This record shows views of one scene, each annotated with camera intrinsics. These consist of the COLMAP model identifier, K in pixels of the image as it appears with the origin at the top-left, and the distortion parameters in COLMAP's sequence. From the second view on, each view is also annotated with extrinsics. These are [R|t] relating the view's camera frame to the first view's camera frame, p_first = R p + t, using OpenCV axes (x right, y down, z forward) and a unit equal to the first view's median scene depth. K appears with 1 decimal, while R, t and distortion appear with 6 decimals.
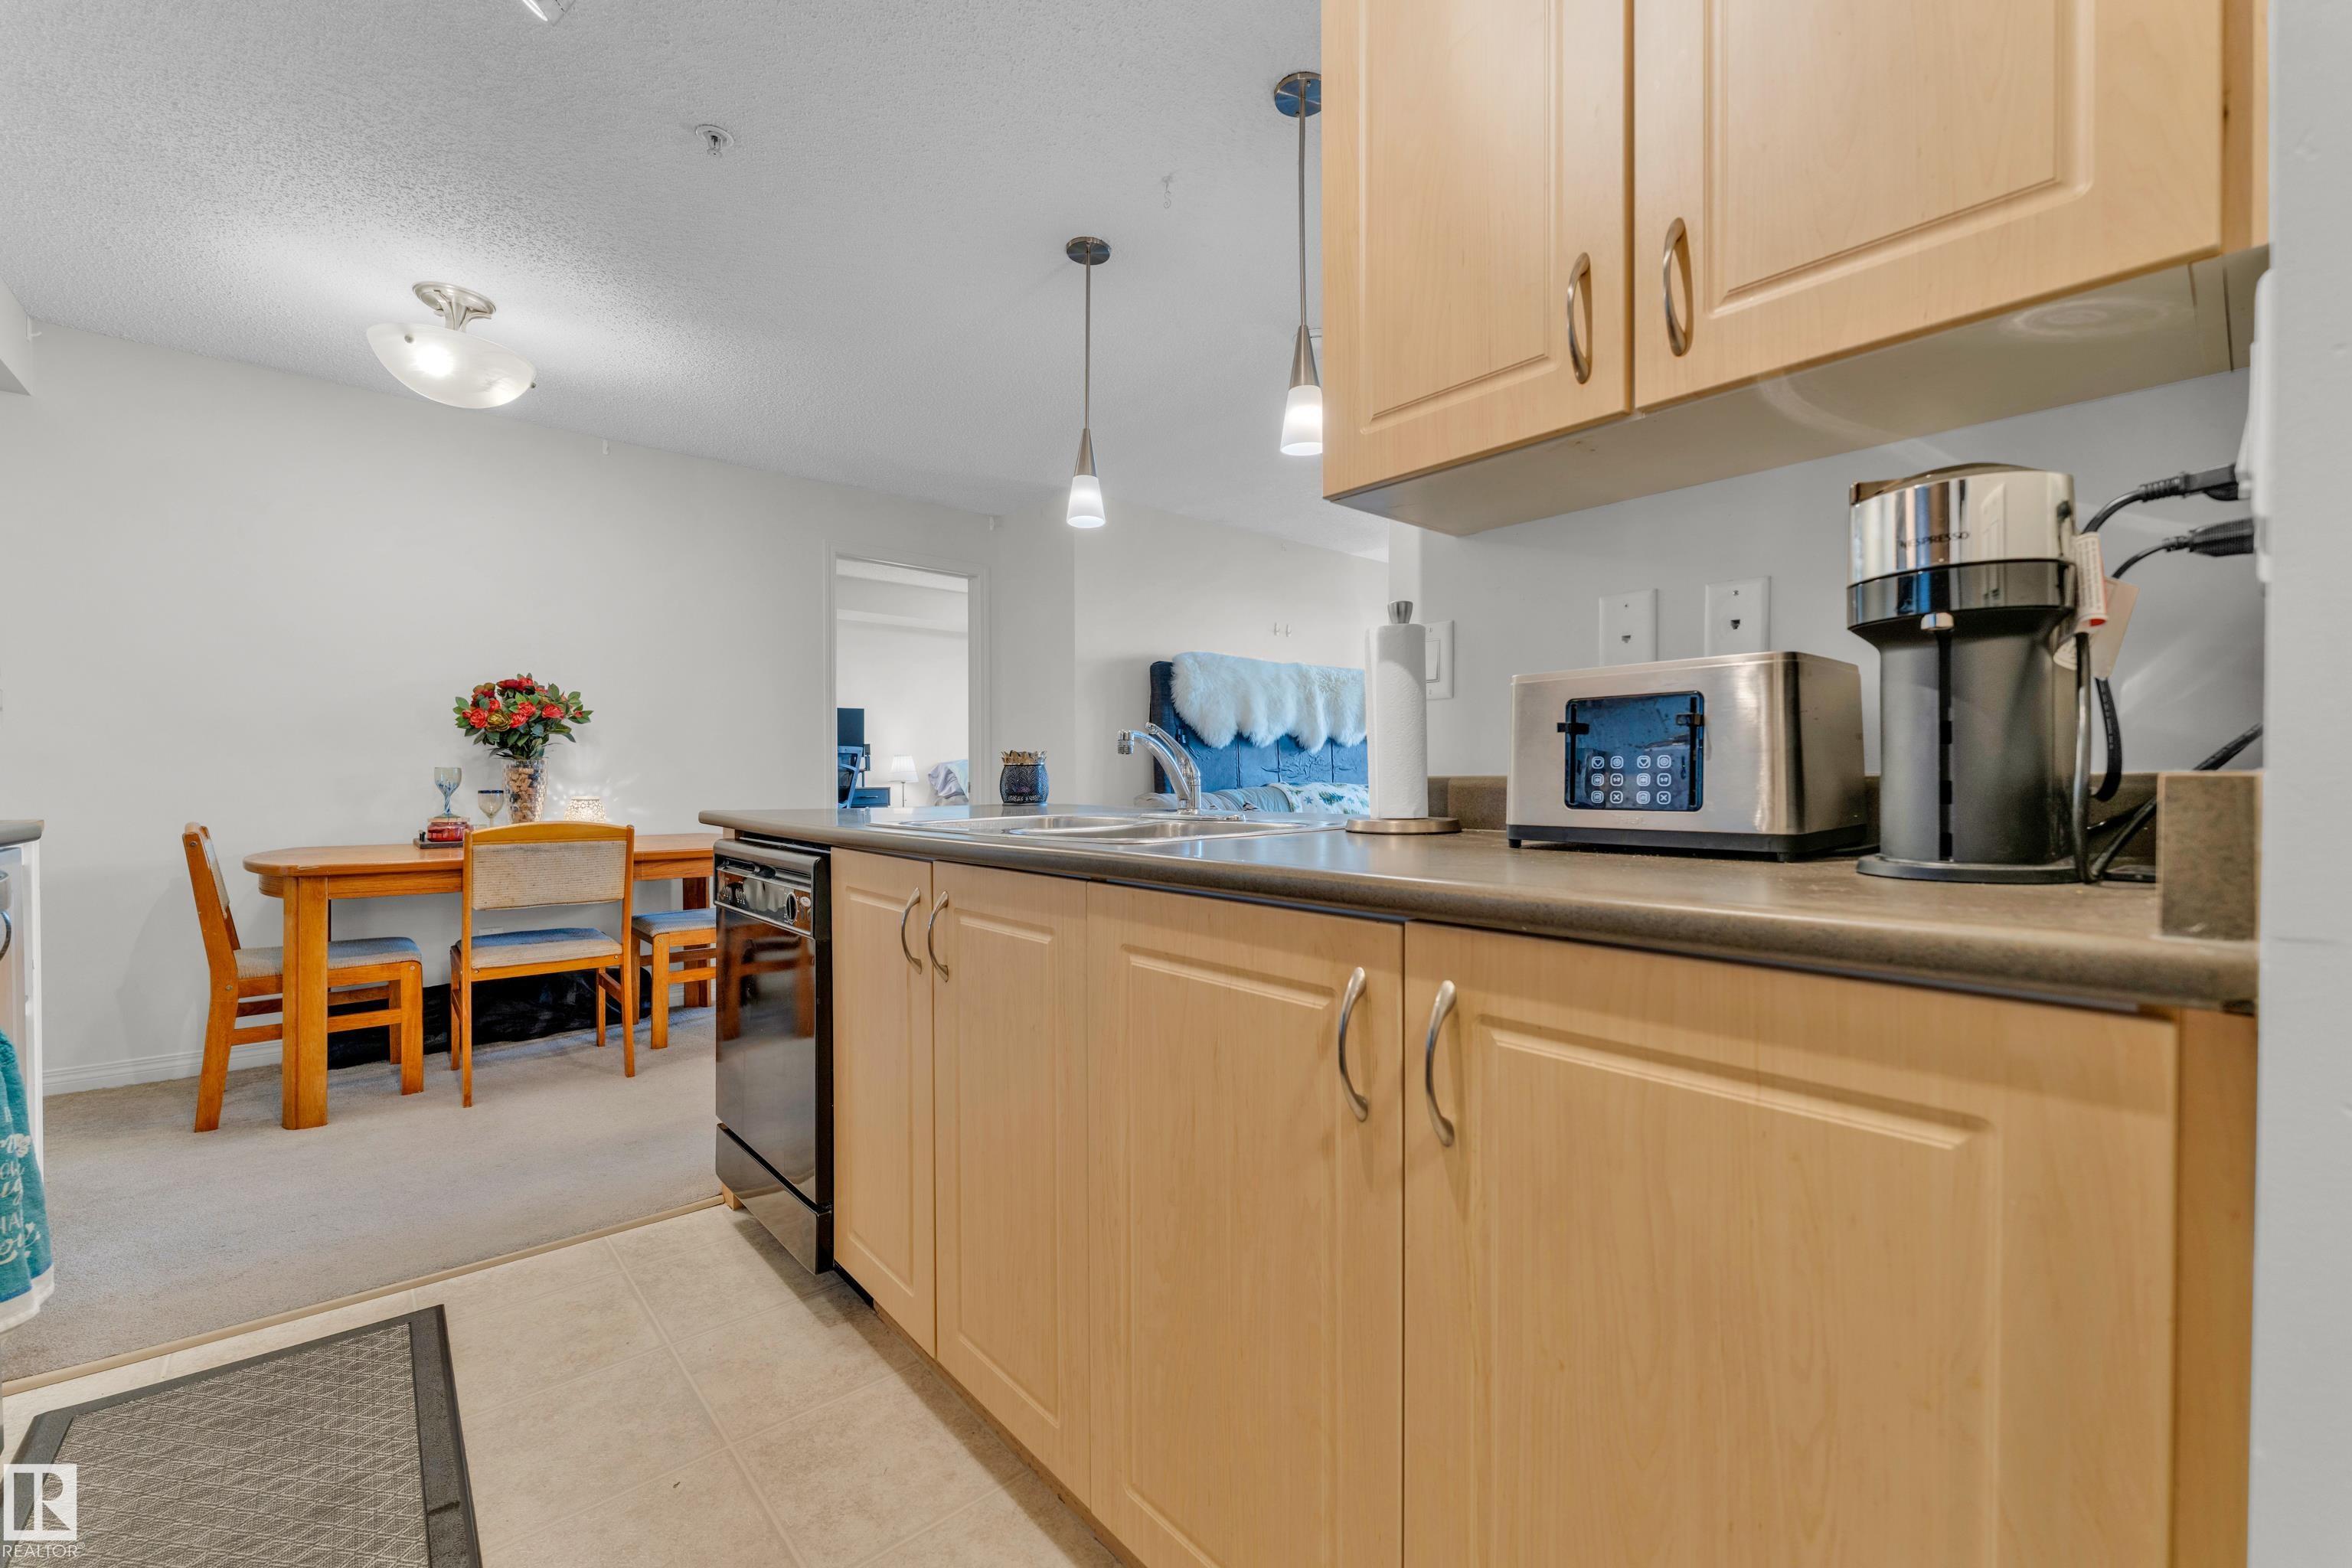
lens RADIAL K [[951.7, 0, 1168.4], [0, 951.7, 782.6], [0, 0, 1]] dist [-0.000928, 0.000304]
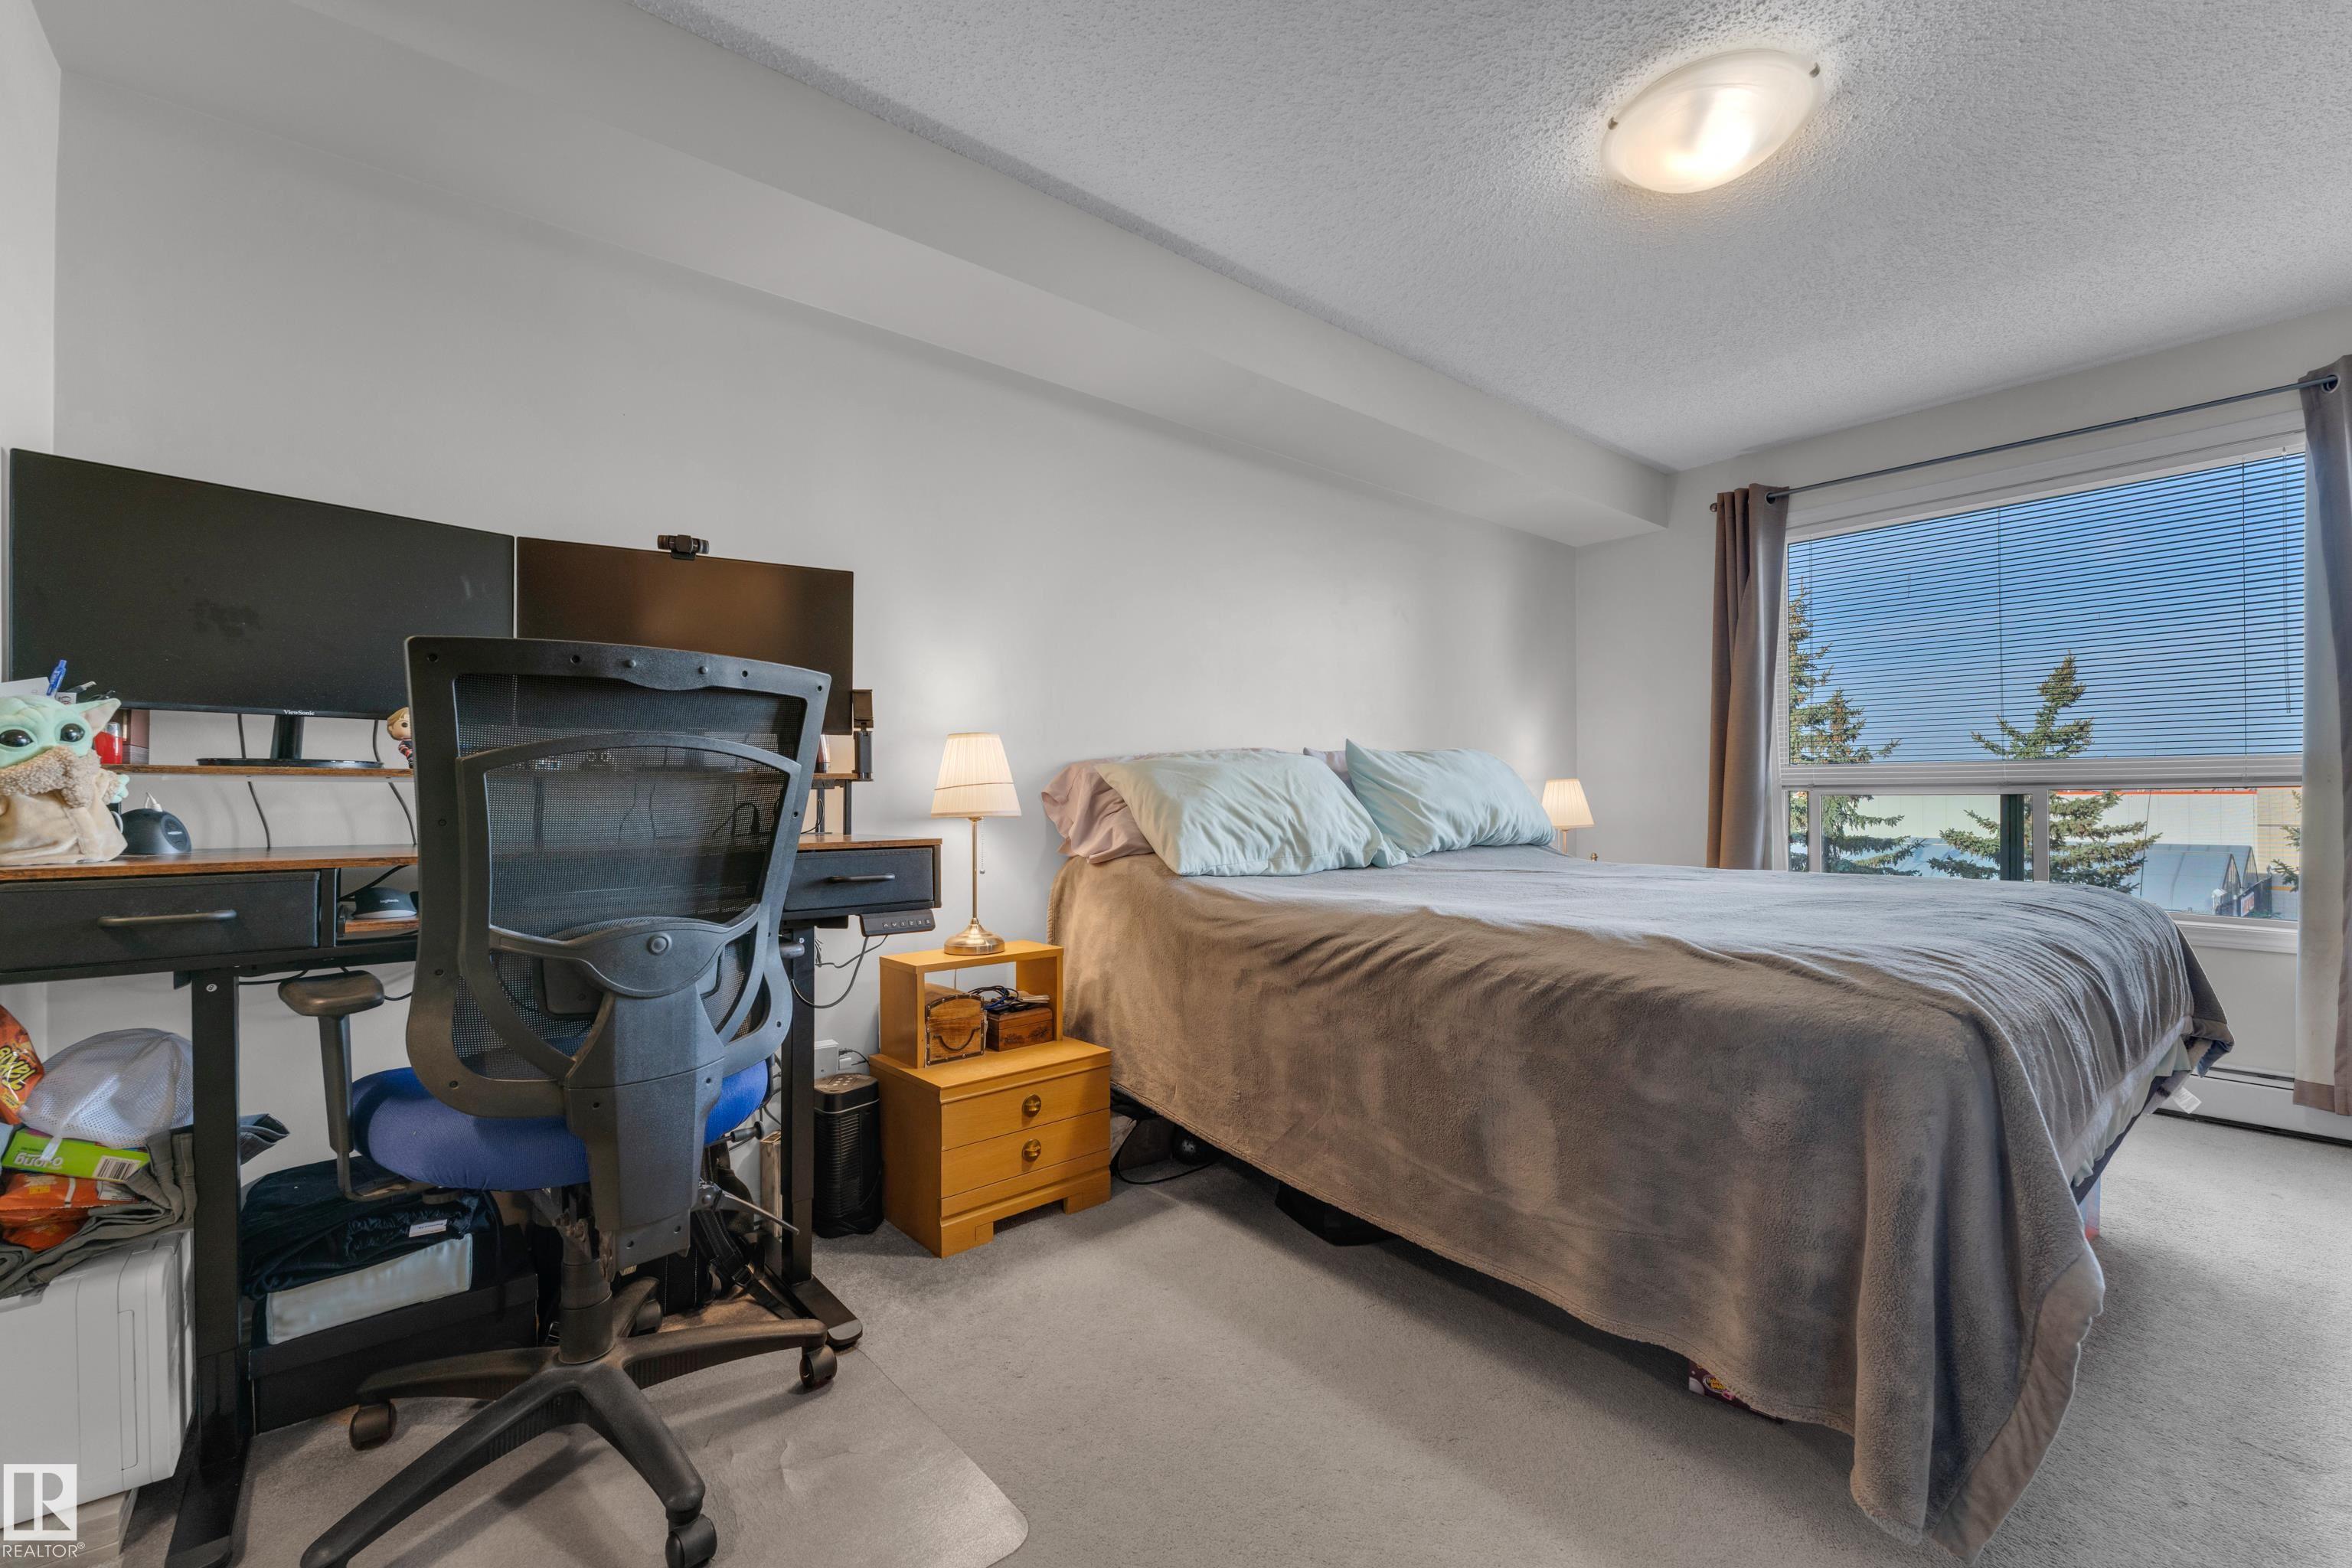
lens RADIAL K [[989.1, 0, 1176.0], [0, 989.1, 784.0], [0, 0, 1]] dist [0.001456, 0.000260]
pose [[0.999672, -0.000548, -0.025597, -0.506101], [-0.000049, 0.999729, -0.023283, -0.010484], [0.025603, 0.023277, 0.999401, 1.669879]]
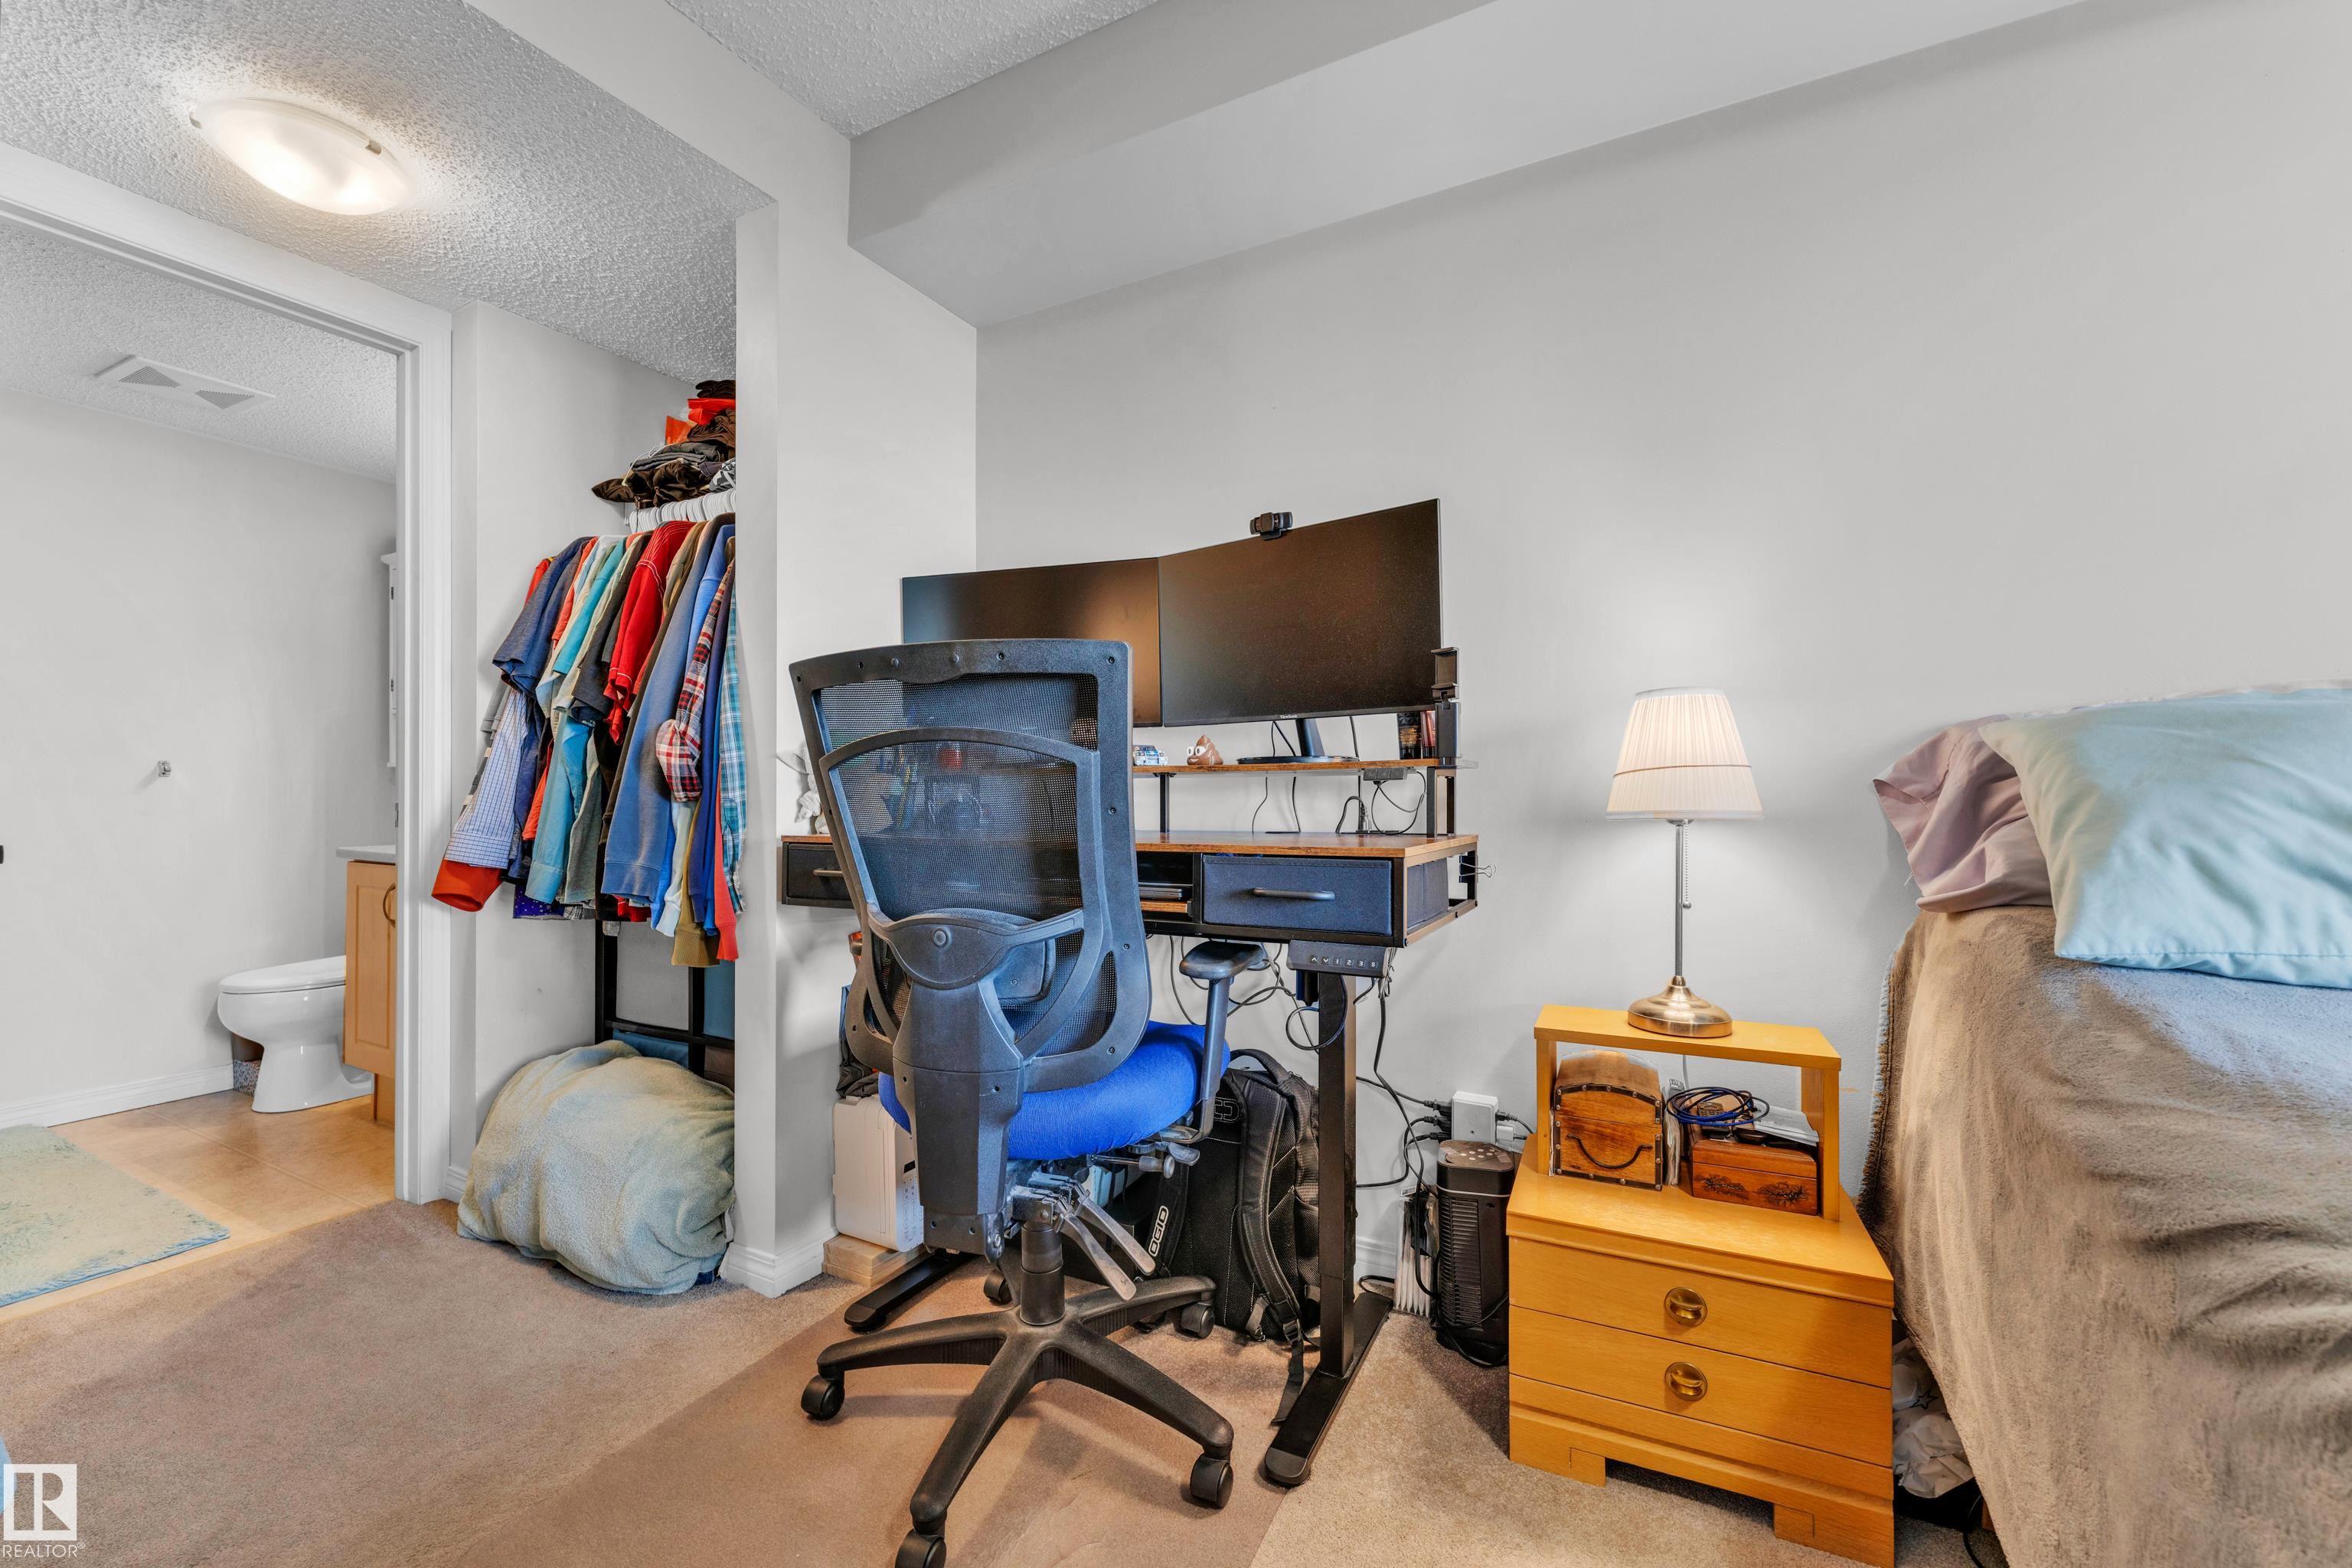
lens RADIAL K [[951.7, 0, 1168.4], [0, 951.7, 782.6], [0, 0, 1]] dist [-0.000928, 0.000304]
pose [[0.357453, -0.010424, -0.933873, -0.307363], [-0.006380, 0.999887, -0.013603, -0.013435], [0.933909, 0.010820, 0.357346, 2.060756]]
